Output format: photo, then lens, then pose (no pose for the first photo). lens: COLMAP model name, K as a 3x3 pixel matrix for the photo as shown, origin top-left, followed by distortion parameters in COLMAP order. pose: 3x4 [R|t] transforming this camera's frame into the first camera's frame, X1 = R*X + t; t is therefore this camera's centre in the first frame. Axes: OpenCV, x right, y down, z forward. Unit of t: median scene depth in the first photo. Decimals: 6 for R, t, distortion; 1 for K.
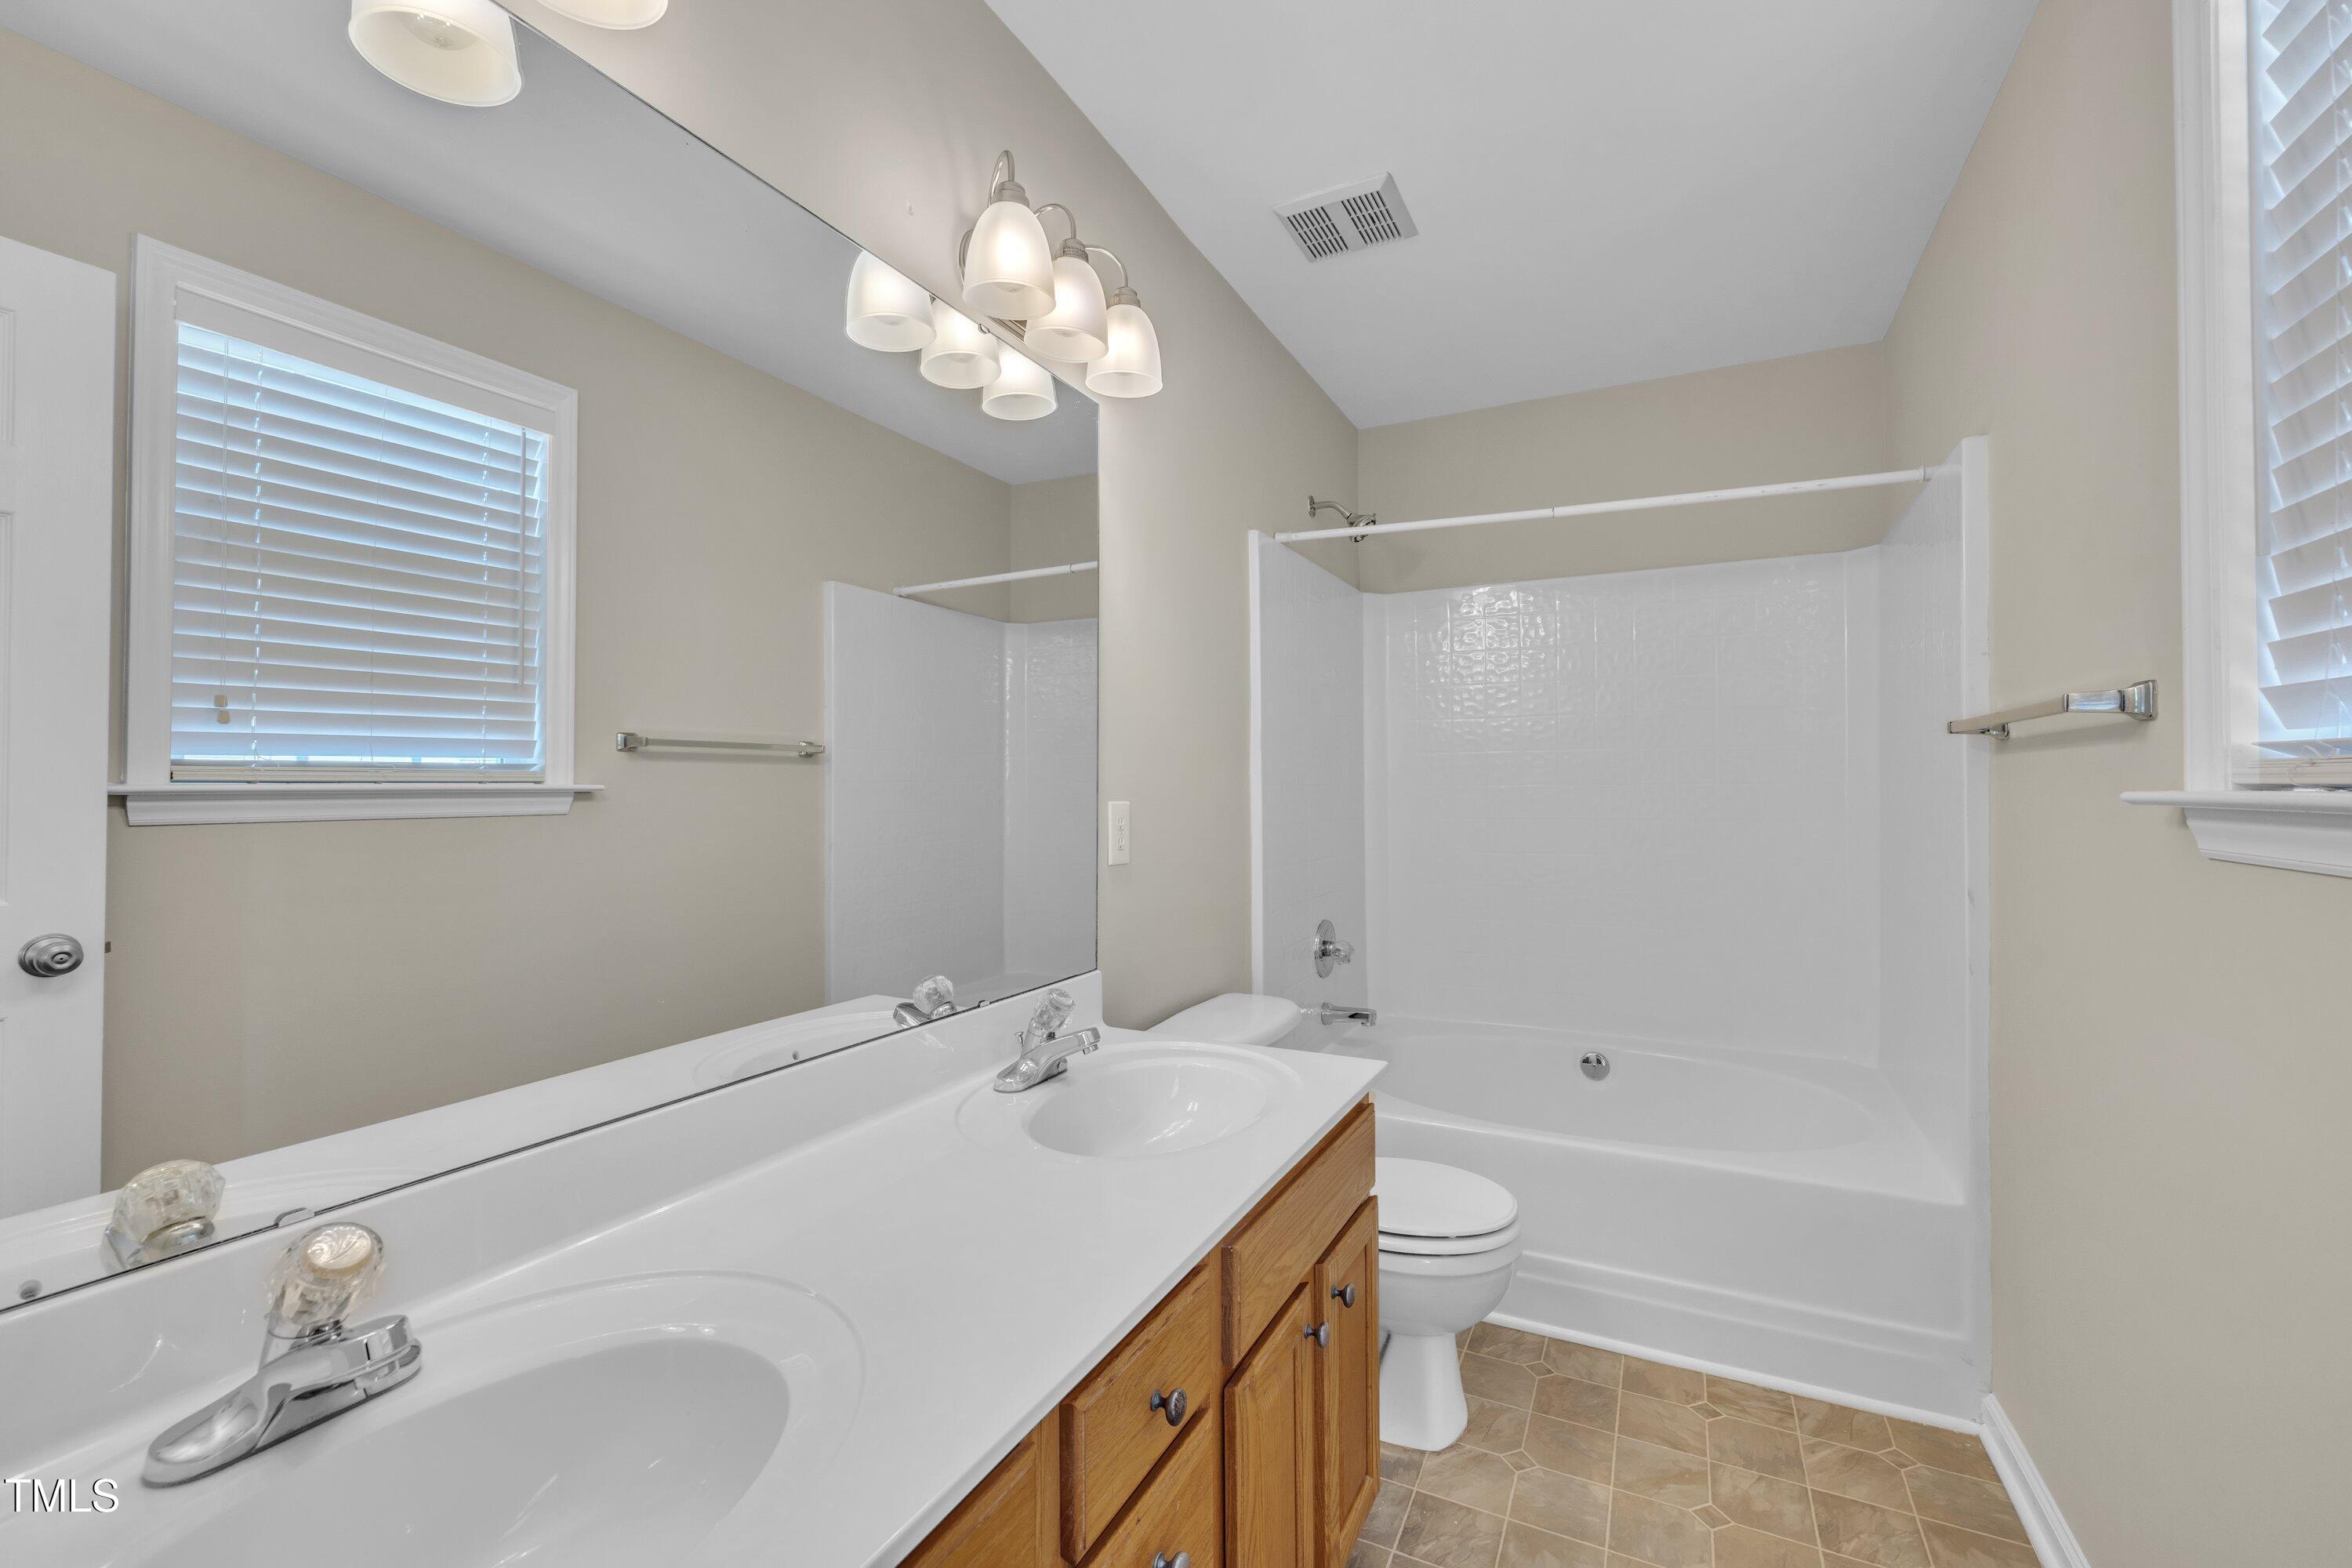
lens RADIAL K [[986.0, 0, 1171.7], [0, 986.0, 773.0], [0, 0, 1]] dist [-0.000712, -0.000564]
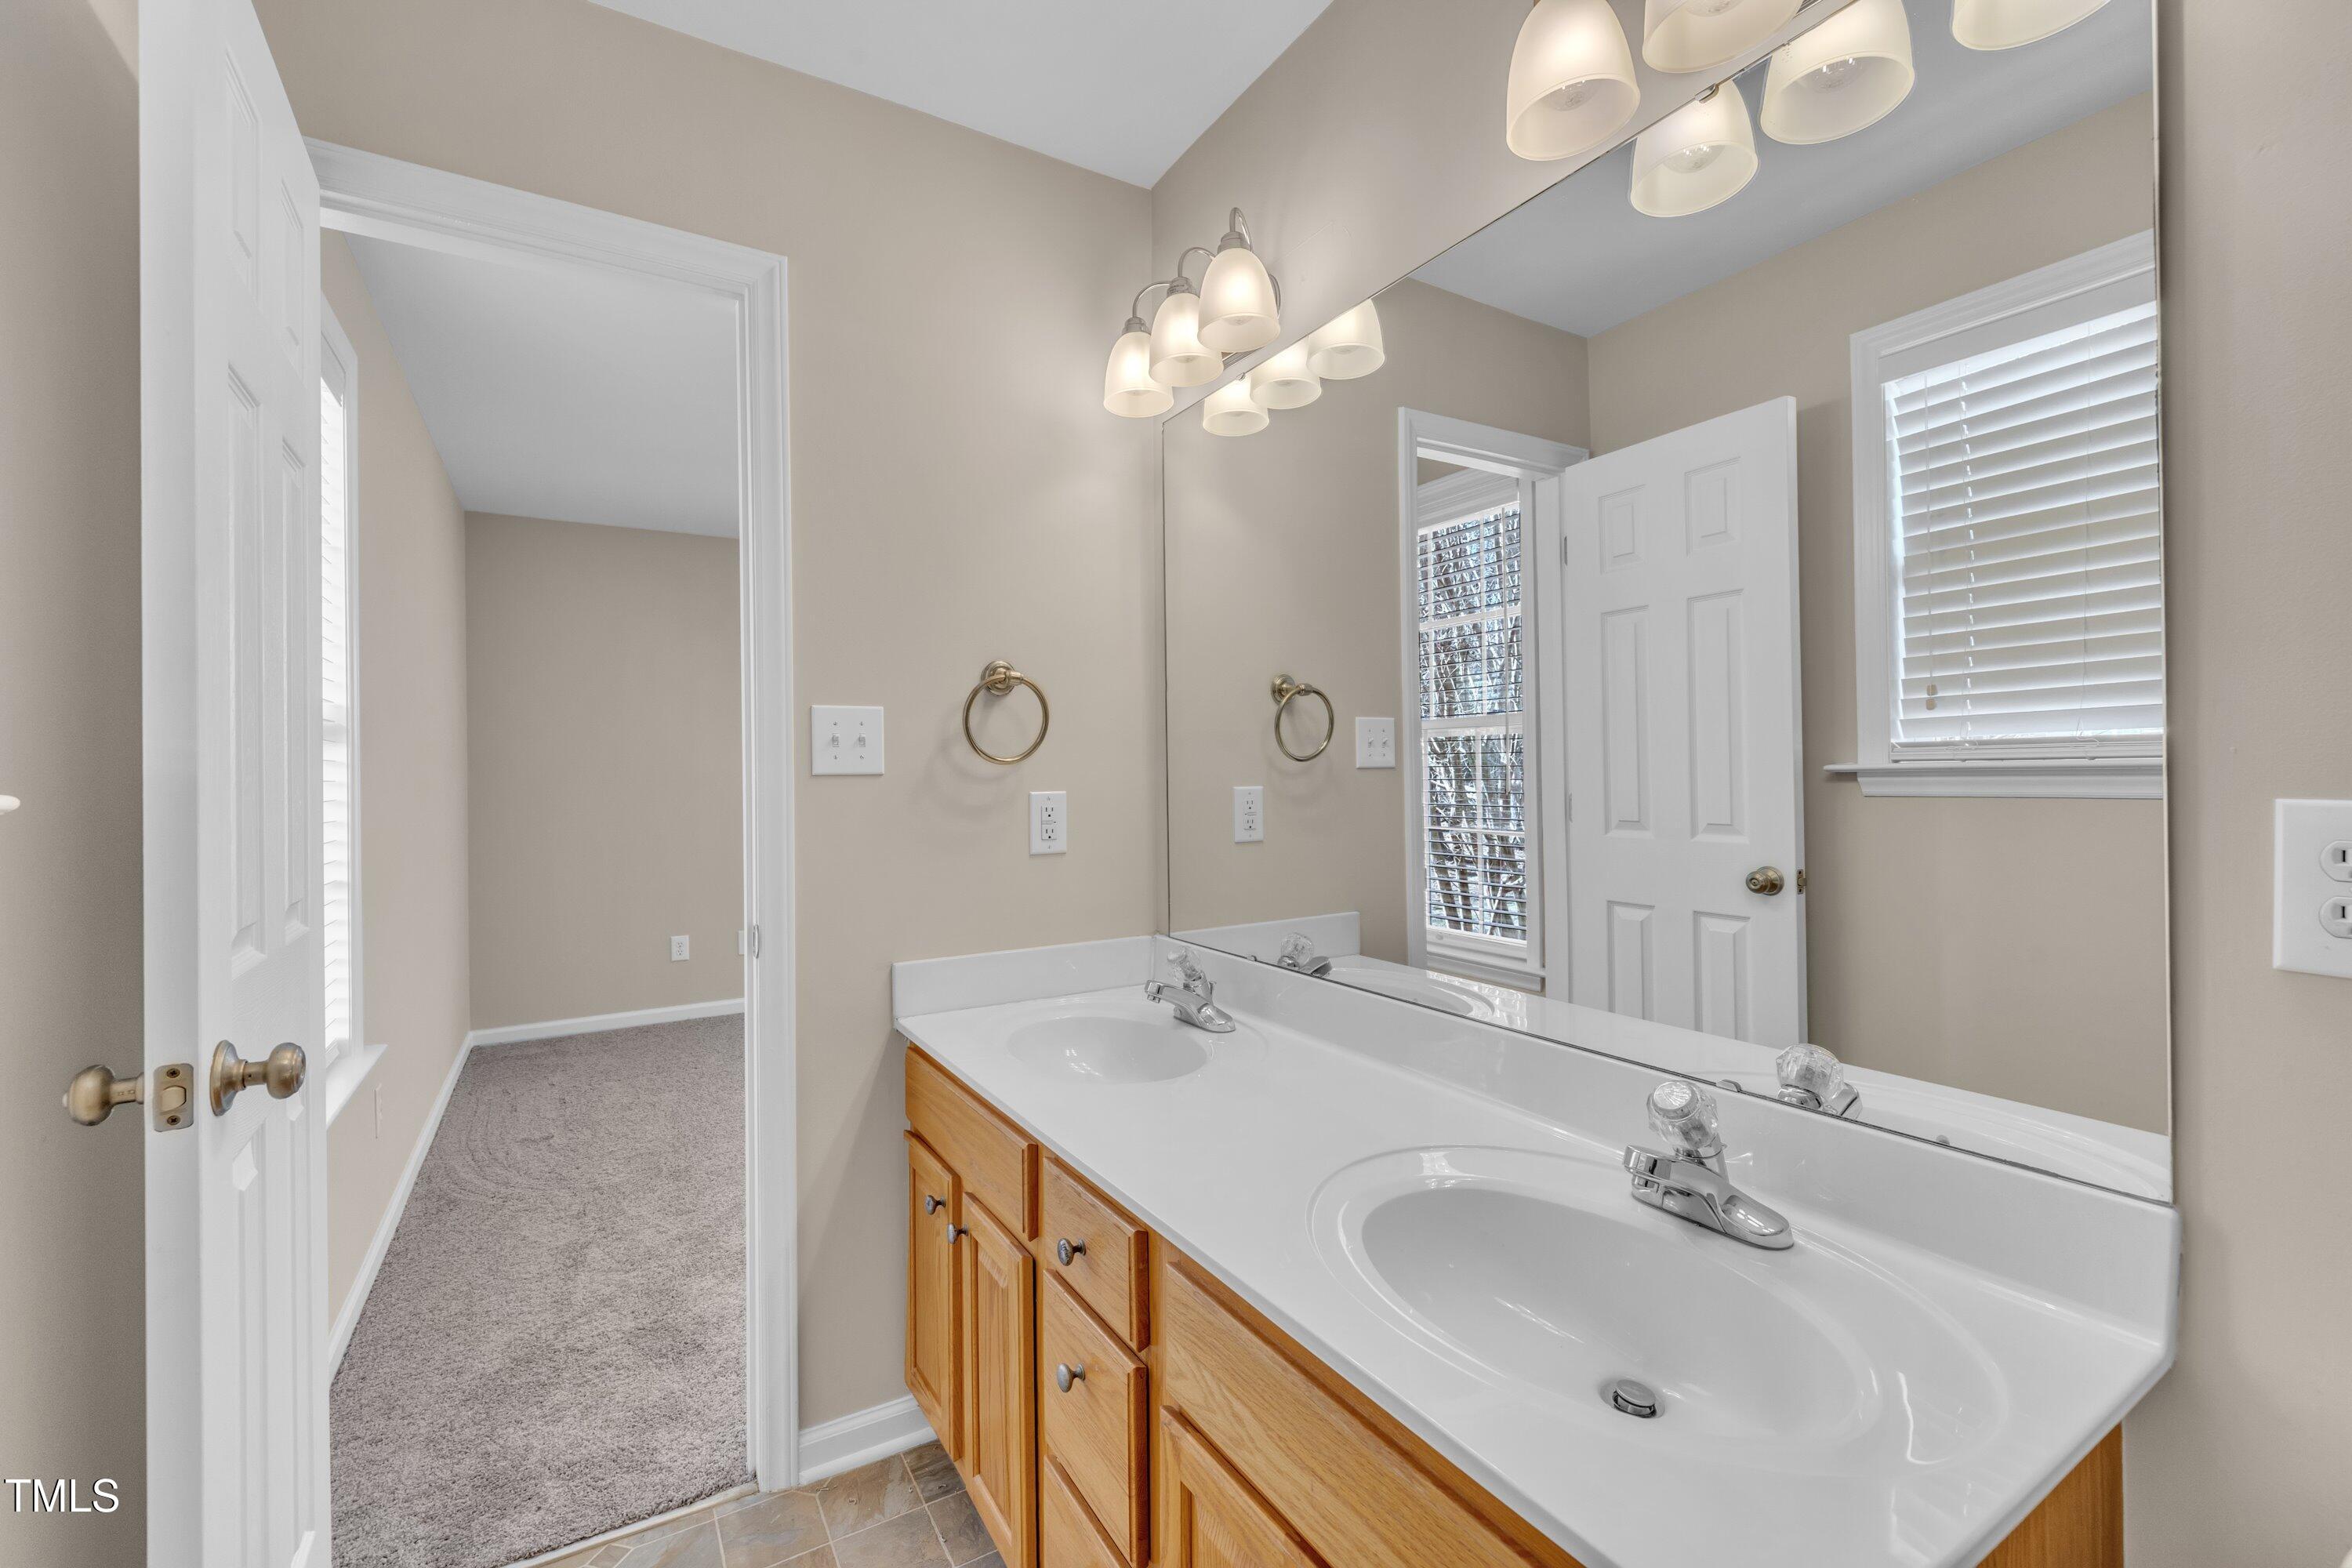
lens RADIAL K [[956.8, 0, 1177.2], [0, 956.8, 813.2], [0, 0, 1]] dist [-0.000071, -0.000064]
pose [[-0.537255, 0.038902, -0.842522, 0.458413], [0.013963, 0.999209, 0.037232, 0.016973], [0.843304, 0.008239, -0.537373, 0.854043]]
